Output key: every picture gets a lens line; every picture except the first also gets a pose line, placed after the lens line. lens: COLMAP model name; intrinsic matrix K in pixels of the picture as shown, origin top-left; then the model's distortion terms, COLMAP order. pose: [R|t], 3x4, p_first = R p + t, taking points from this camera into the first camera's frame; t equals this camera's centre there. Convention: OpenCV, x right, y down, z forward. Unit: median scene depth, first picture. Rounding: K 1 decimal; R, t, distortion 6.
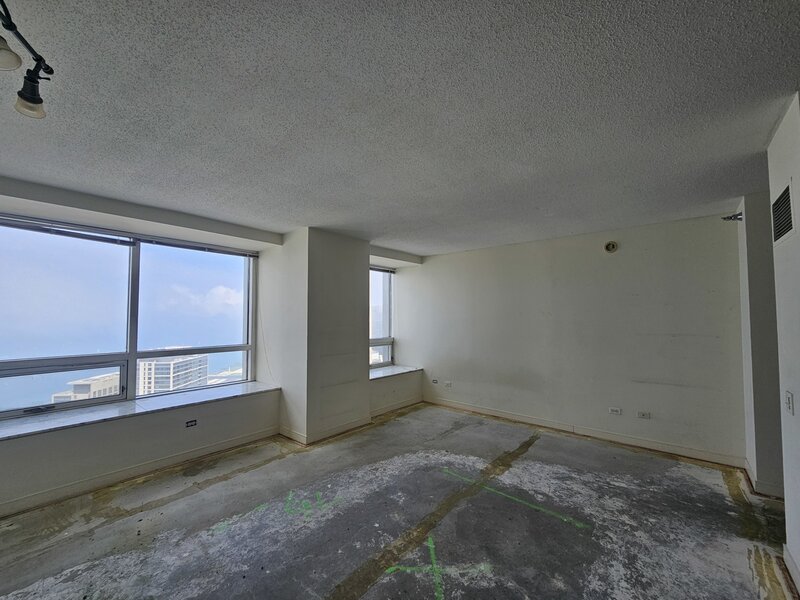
lens RADIAL K [[329.3, 0, 392.1], [0, 329.3, 304.9], [0, 0, 1]] dist [-0.000089, 0.000659]
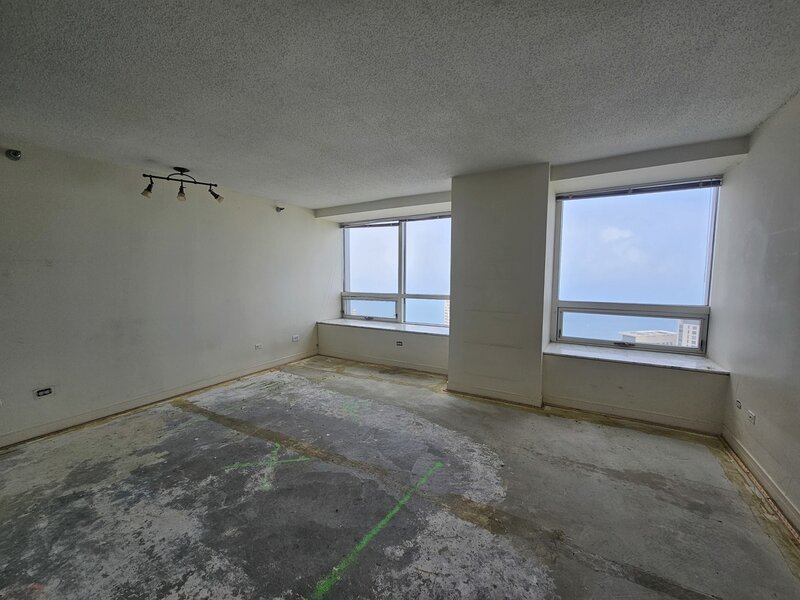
lens RADIAL K [[329.3, 0, 392.1], [0, 329.3, 304.9], [0, 0, 1]] dist [-0.000089, 0.000659]
pose [[0.175159, 0.087027, -0.980686, 0.877002], [0.034914, 0.994910, 0.094525, 0.052696], [0.983921, -0.050797, 0.171229, 0.784770]]
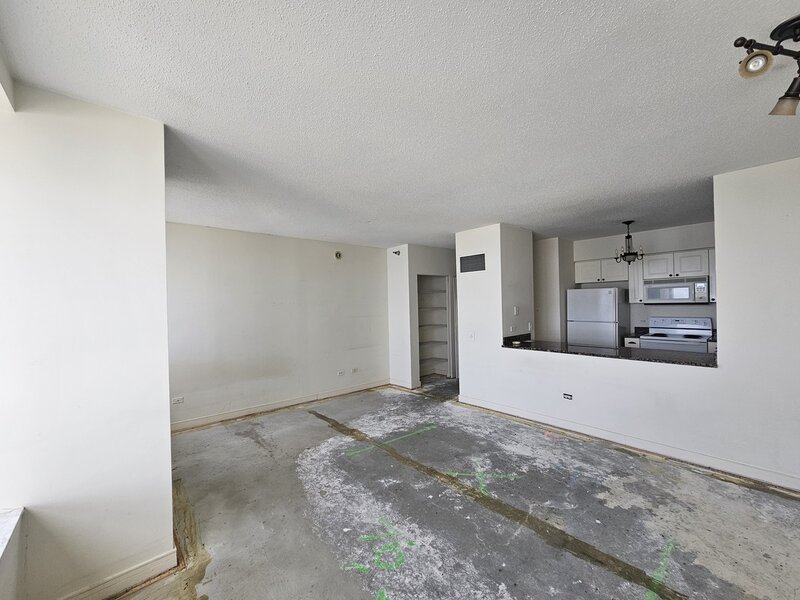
lens RADIAL K [[329.3, 0, 392.1], [0, 329.3, 304.9], [0, 0, 1]] dist [-0.000089, 0.000659]
pose [[0.144285, -0.002821, 0.989532, -0.843809], [-0.014756, 0.999879, 0.005002, 0.028242], [-0.989426, -0.015323, 0.144226, 0.731833]]
